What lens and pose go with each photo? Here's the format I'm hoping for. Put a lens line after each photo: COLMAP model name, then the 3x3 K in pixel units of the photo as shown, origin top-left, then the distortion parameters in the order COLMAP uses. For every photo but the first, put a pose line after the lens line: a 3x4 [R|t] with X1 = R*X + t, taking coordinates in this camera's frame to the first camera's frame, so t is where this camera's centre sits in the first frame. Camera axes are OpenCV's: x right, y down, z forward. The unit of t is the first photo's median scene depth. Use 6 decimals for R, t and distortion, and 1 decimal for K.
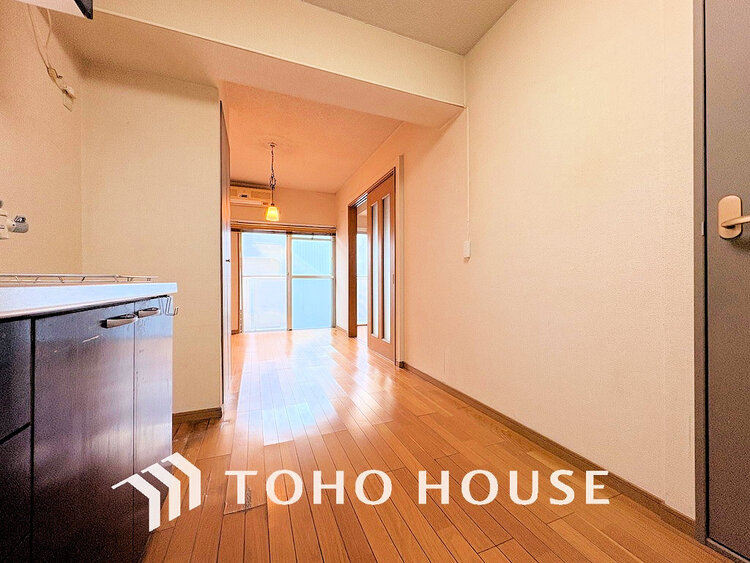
lens RADIAL K [[298.3, 0, 375.0], [0, 298.3, 281.5], [0, 0, 1]] dist [0.000347, -0.000205]
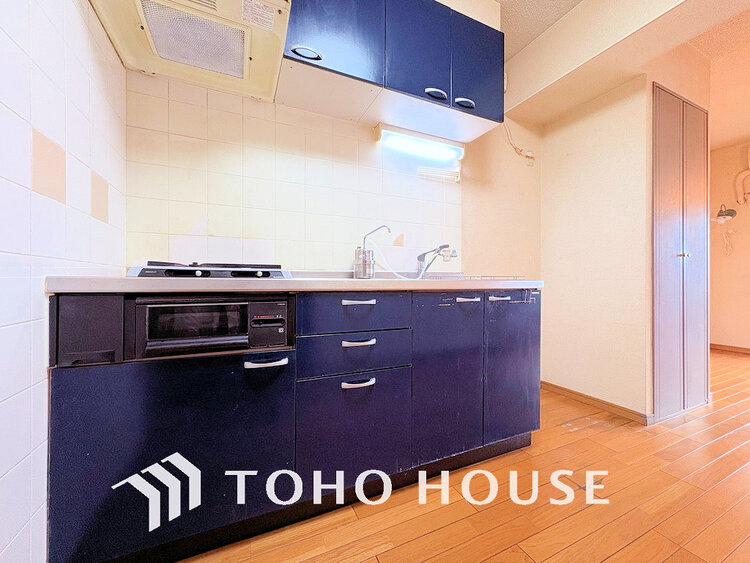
lens RADIAL K [[298.3, 0, 375.0], [0, 298.3, 281.5], [0, 0, 1]] dist [0.000347, -0.000205]
pose [[0.048237, 0.005627, -0.998820, 0.142949], [-0.001060, 0.999984, 0.005582, 0.000481], [0.998835, 0.000789, 0.048242, 0.042480]]
